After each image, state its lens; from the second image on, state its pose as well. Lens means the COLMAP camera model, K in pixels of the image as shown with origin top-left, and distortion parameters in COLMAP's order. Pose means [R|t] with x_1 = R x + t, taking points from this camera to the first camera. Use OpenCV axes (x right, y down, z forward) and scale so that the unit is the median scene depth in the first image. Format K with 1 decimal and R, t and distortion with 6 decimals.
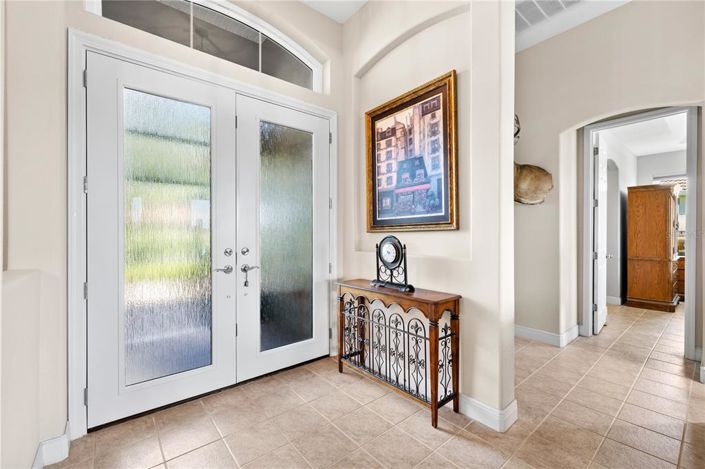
lens RADIAL K [[295.0, 0, 353.2], [0, 295.0, 234.2], [0, 0, 1]] dist [-0.000009, 0.000102]
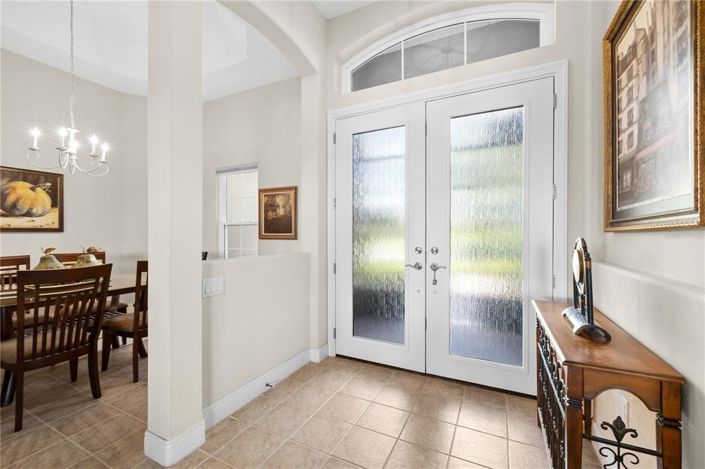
lens RADIAL K [[295.0, 0, 353.2], [0, 295.0, 234.2], [0, 0, 1]] dist [-0.000009, 0.000102]
pose [[0.407467, 0.004264, -0.913210, 0.403786], [0.000243, 0.999989, 0.004778, -0.004793], [0.913220, -0.002168, 0.407461, 0.274301]]
